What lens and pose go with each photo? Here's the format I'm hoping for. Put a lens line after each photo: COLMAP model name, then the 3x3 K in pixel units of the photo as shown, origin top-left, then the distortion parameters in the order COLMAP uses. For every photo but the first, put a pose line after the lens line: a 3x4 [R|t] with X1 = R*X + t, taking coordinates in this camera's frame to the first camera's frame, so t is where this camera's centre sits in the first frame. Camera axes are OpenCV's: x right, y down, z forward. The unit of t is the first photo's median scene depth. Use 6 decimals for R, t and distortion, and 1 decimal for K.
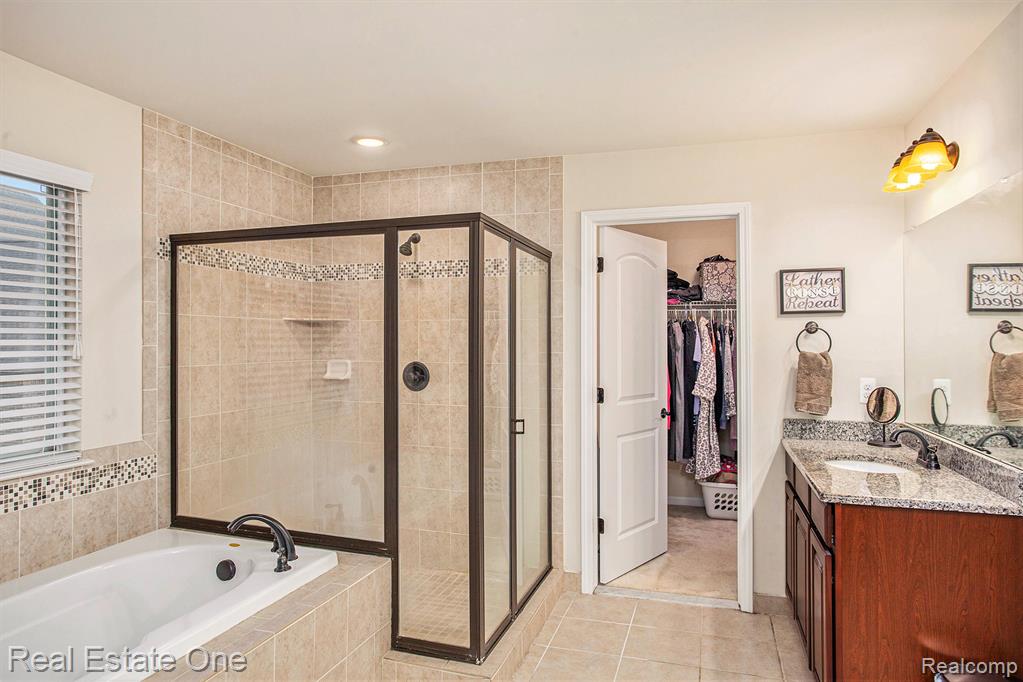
lens RADIAL K [[665.4, 0, 510.7], [0, 665.4, 338.3], [0, 0, 1]] dist [-0.003178, 0.012881]
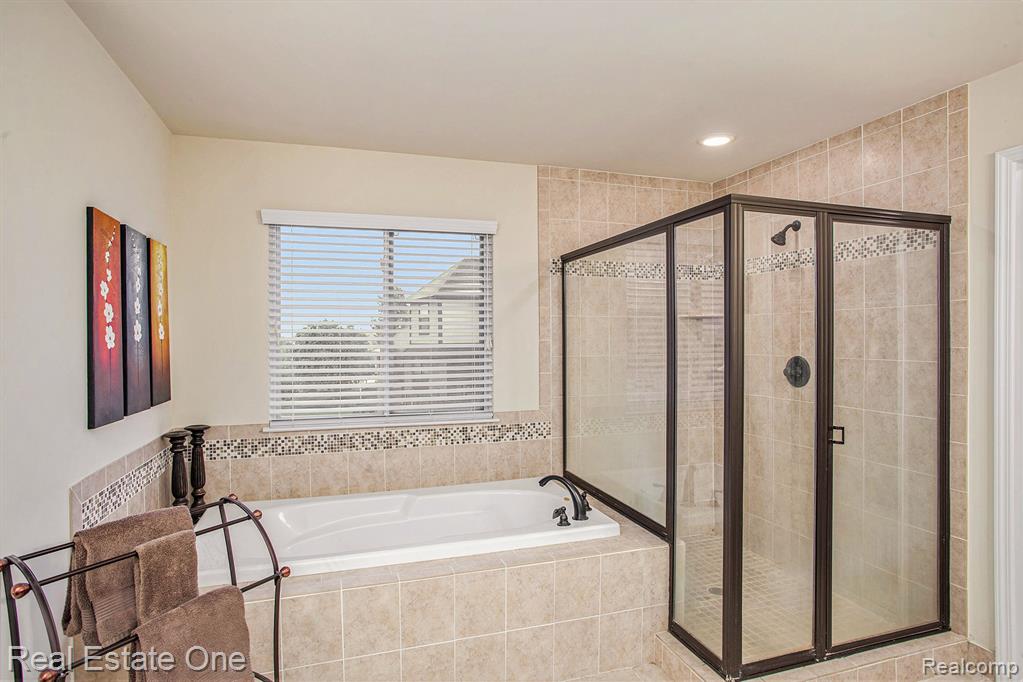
lens RADIAL K [[588.5, 0, 507.7], [0, 588.5, 338.7], [0, 0, 1]] dist [-0.017355, 0.013705]
pose [[0.590307, -0.005942, -0.807157, 0.367154], [0.010952, 0.999940, 0.000648, 0.006539], [0.807104, -0.009223, 0.590337, 0.231159]]
